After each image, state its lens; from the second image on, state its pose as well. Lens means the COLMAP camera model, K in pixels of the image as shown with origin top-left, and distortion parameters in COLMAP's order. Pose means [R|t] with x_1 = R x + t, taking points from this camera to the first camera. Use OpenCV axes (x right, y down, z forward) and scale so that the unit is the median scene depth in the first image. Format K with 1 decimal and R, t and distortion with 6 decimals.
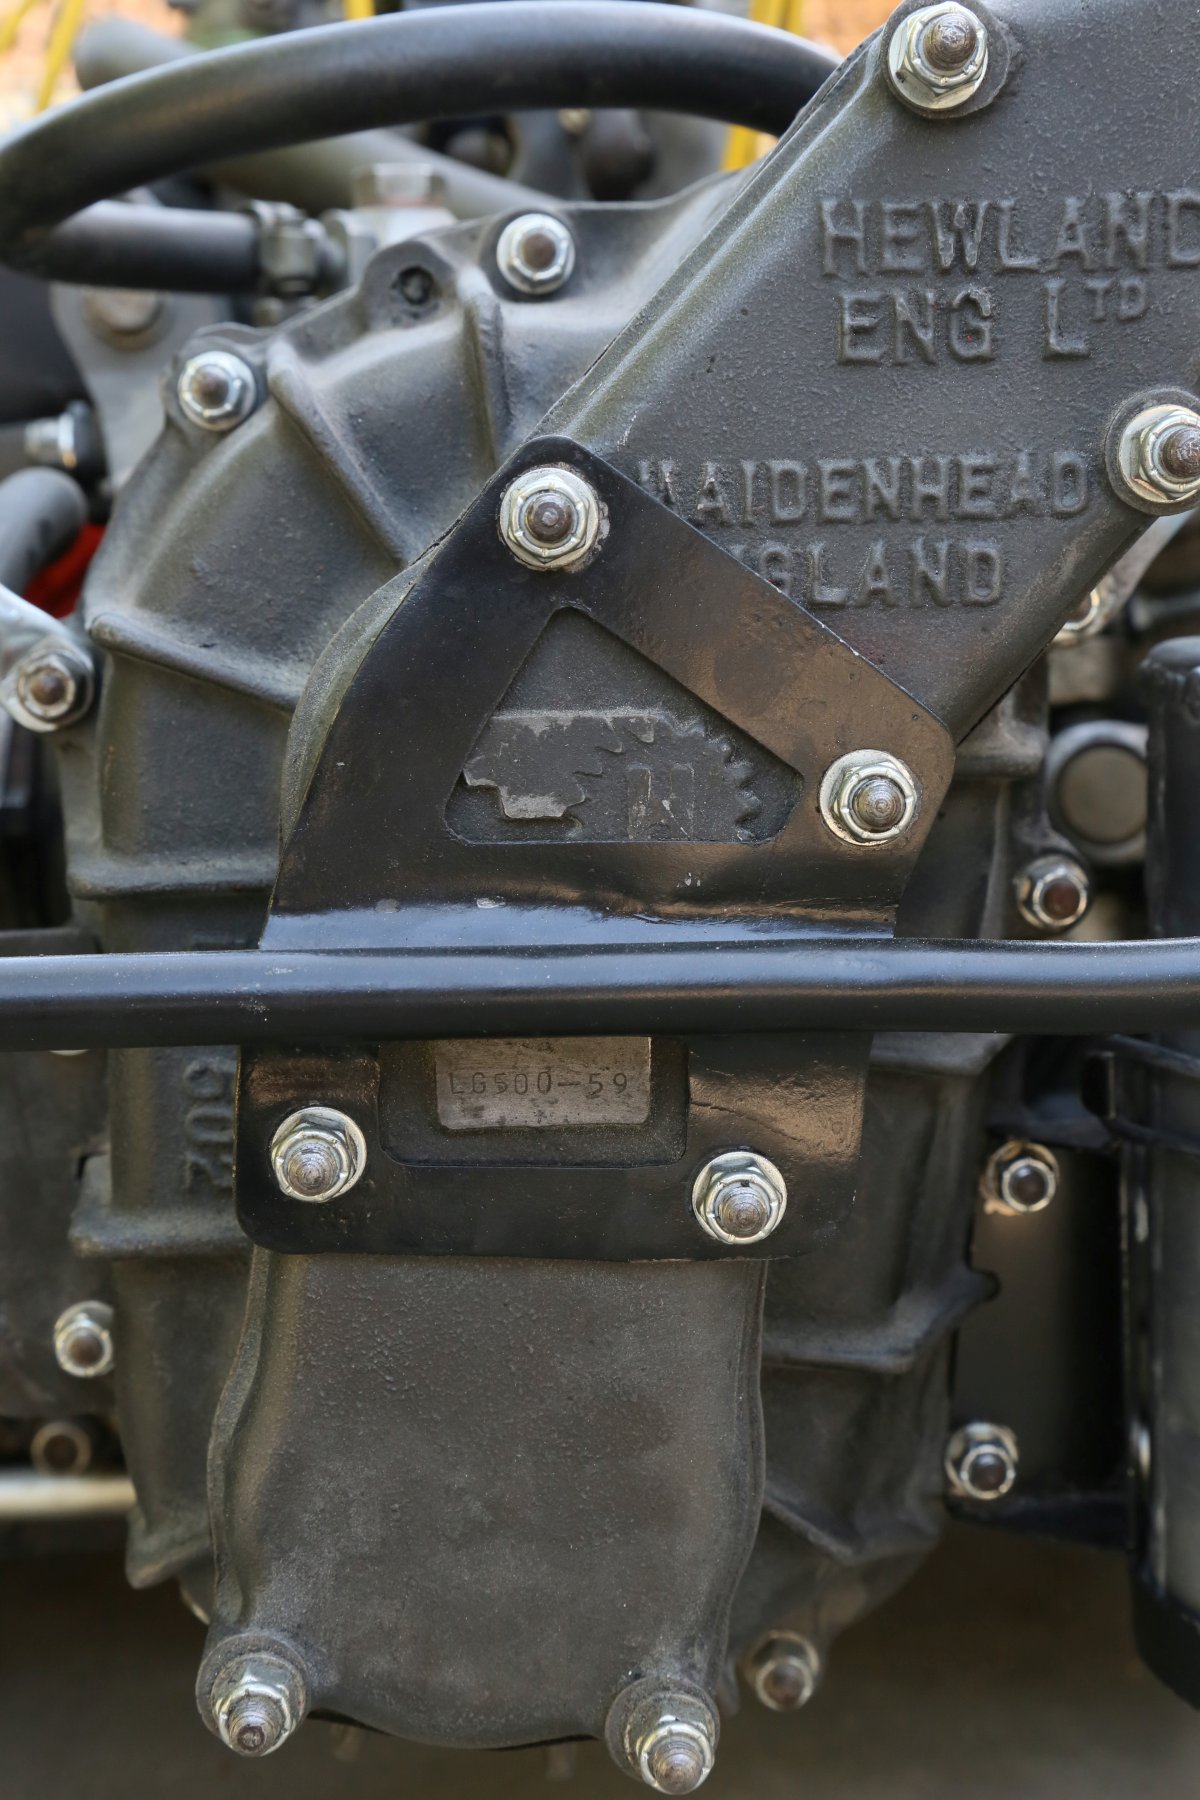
lens RADIAL K [[3015.3, 0, 601.5], [0, 3015.3, 896.7], [0, 0, 1]] dist [-0.012534, 0.000000]
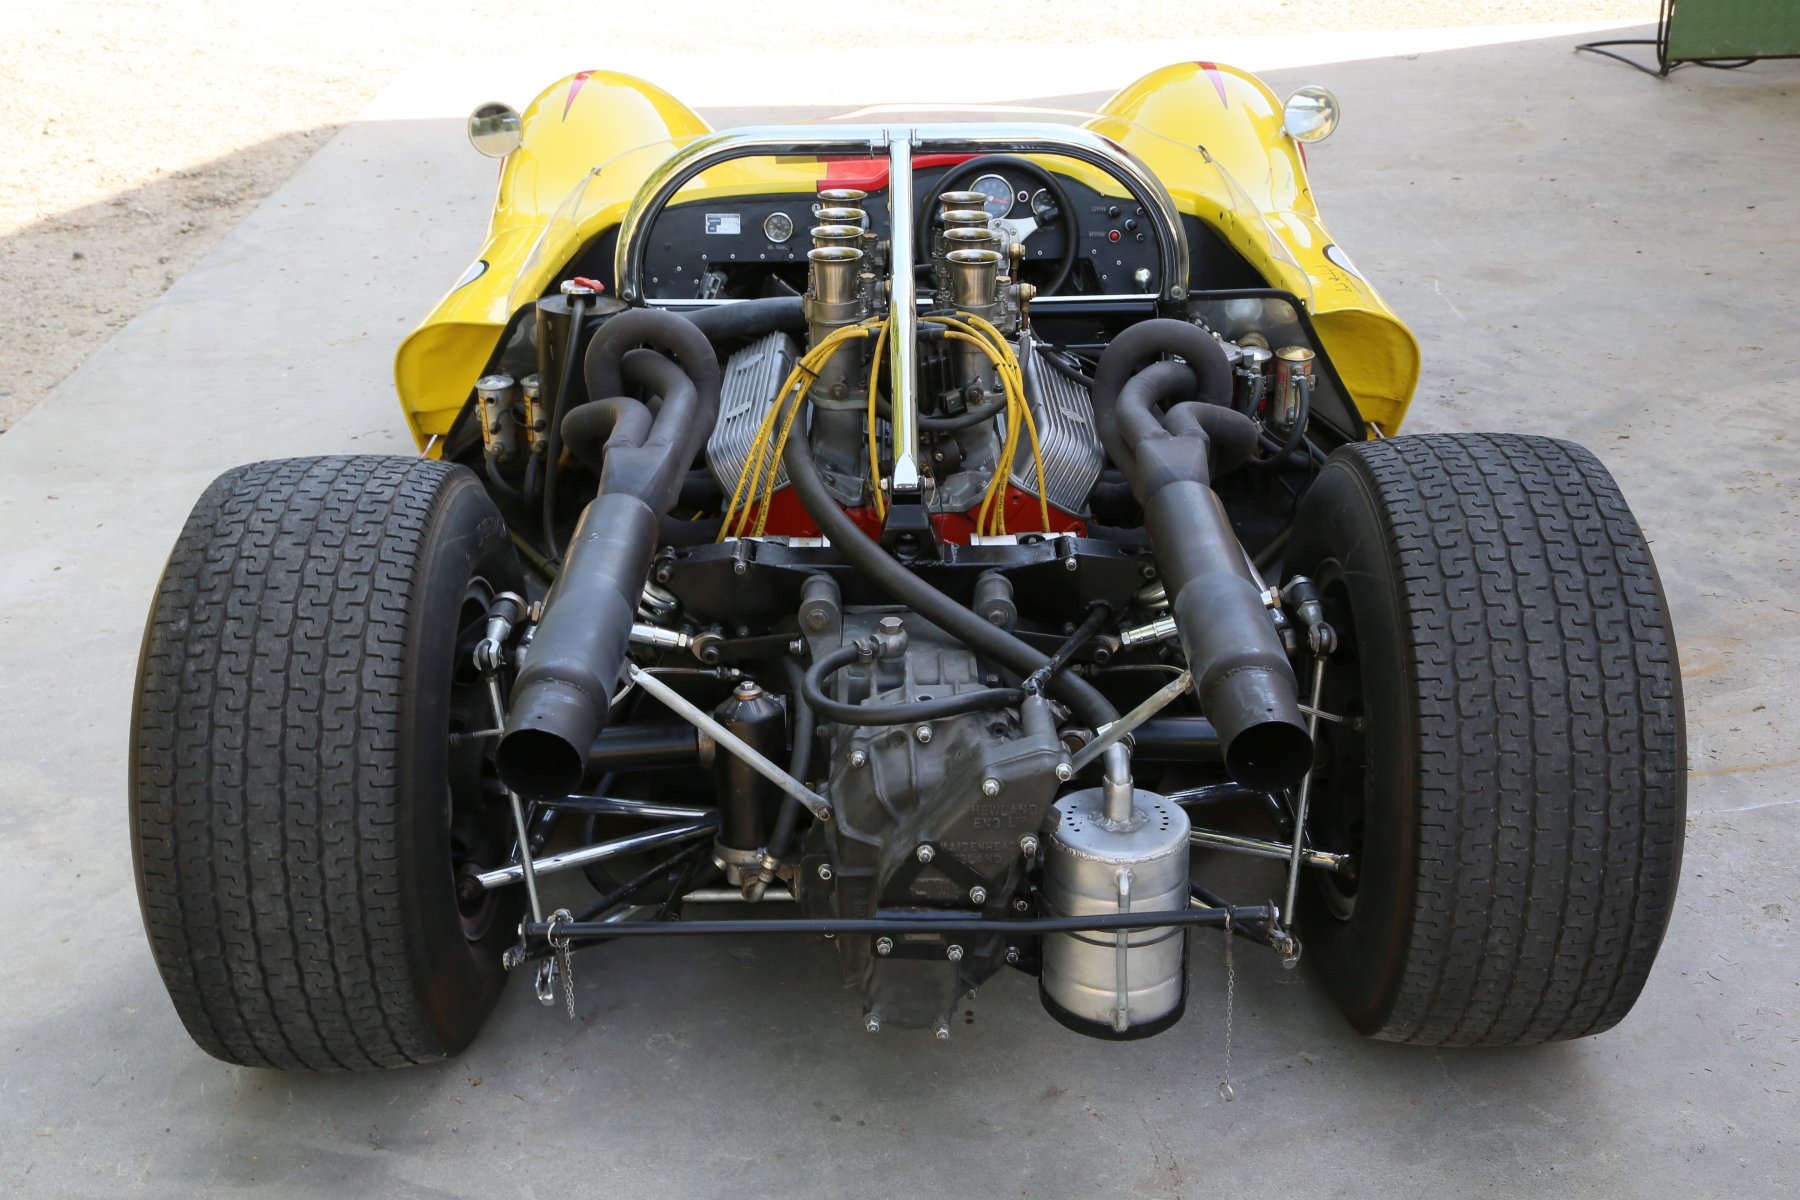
lens RADIAL K [[2135.7, 0, 895.6], [0, 2135.7, 603.2], [0, 0, 1]] dist [0.106104, 0.000000]
pose [[0.999381, 0.025507, -0.024246, 0.013491], [-0.018243, 0.964654, 0.262888, -1.675963], [0.030095, -0.262283, 0.964522, -2.899924]]
